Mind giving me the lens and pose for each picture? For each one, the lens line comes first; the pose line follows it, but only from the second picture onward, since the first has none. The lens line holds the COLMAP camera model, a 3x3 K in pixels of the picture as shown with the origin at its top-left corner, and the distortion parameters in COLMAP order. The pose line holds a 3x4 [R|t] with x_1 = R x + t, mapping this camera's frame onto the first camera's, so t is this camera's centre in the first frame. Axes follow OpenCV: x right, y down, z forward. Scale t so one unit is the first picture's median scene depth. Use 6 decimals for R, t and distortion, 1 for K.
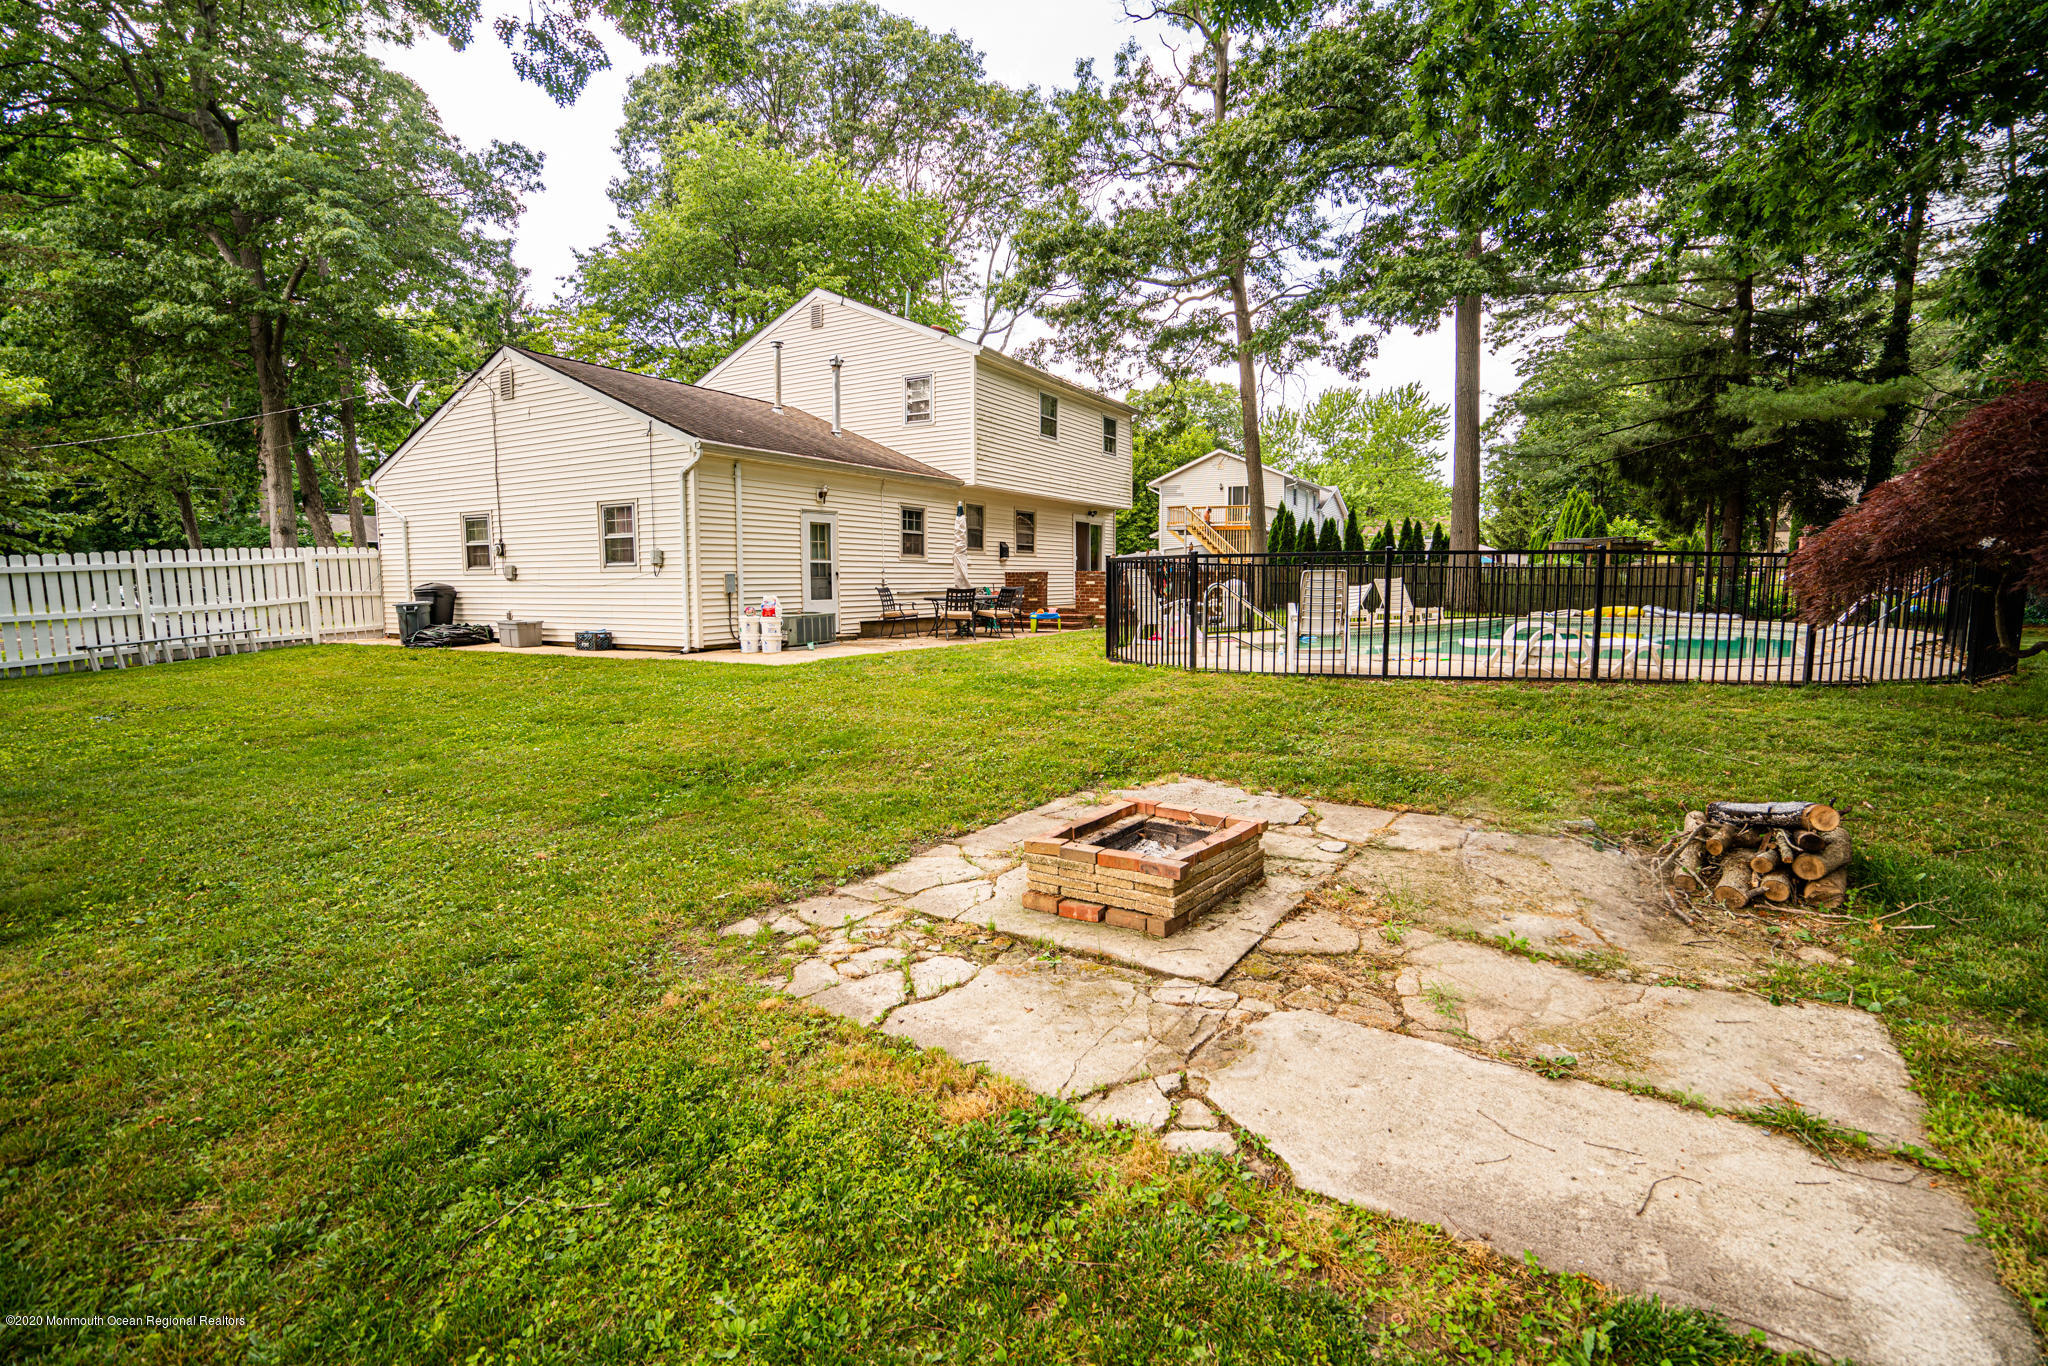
lens RADIAL K [[920.5, 0, 1024.0], [0, 920.5, 683.0], [0, 0, 1]] dist [-0.004524, 0.000047]
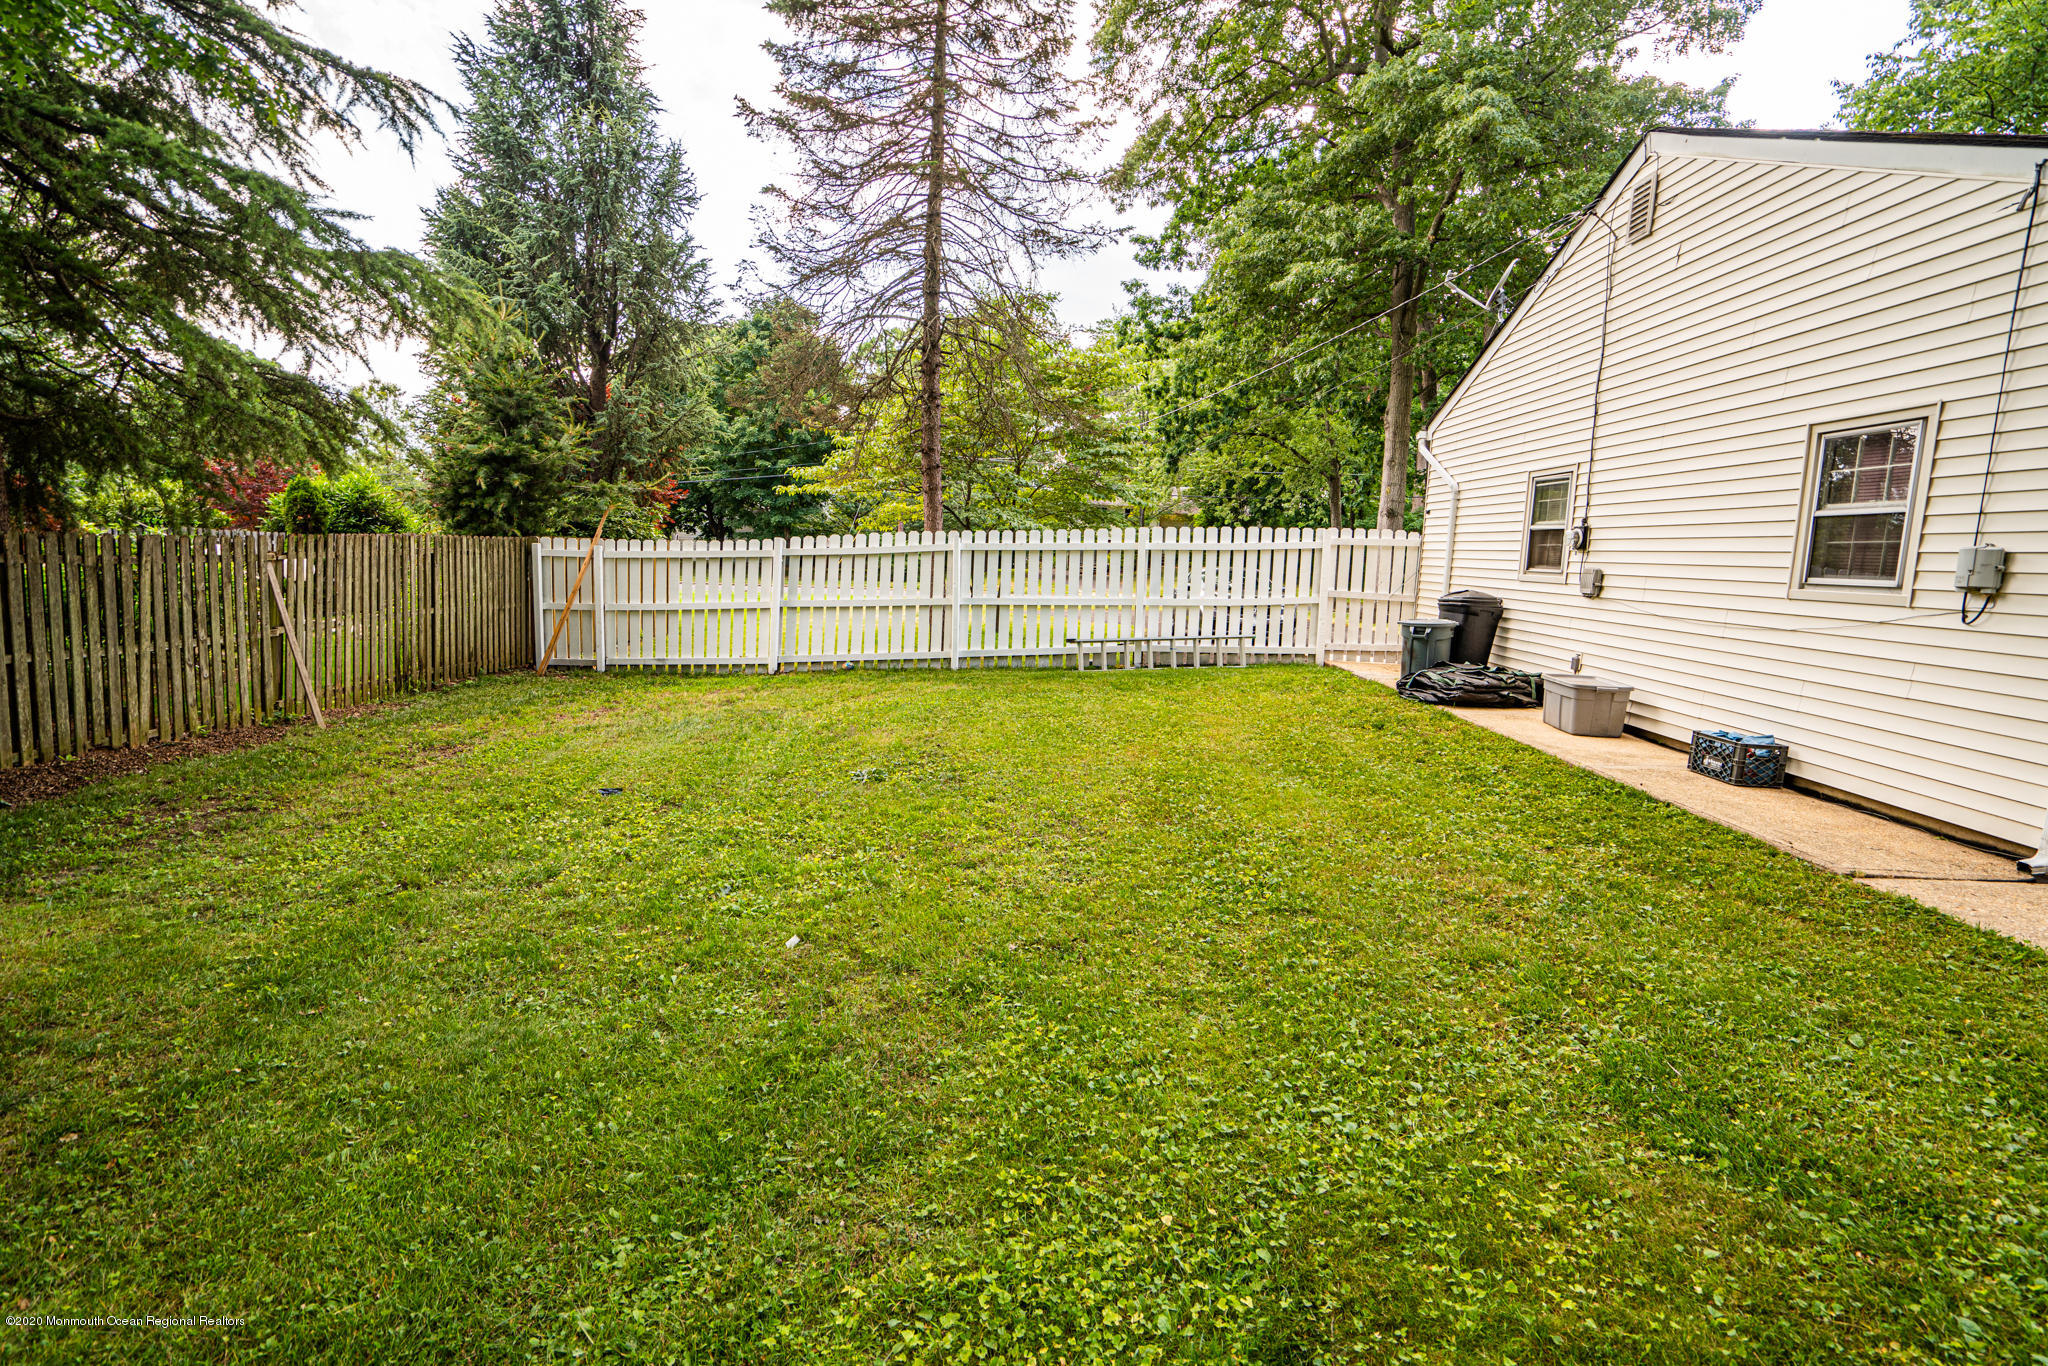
lens RADIAL K [[948.7, 0, 1017.9], [0, 948.7, 640.3], [0, 0, 1]] dist [-0.032779, 0.000485]
pose [[0.425955, 0.116100, -0.897264, -0.220782], [-0.150953, 0.986951, 0.056044, -0.069031], [0.892062, 0.111572, 0.437923, 0.487045]]
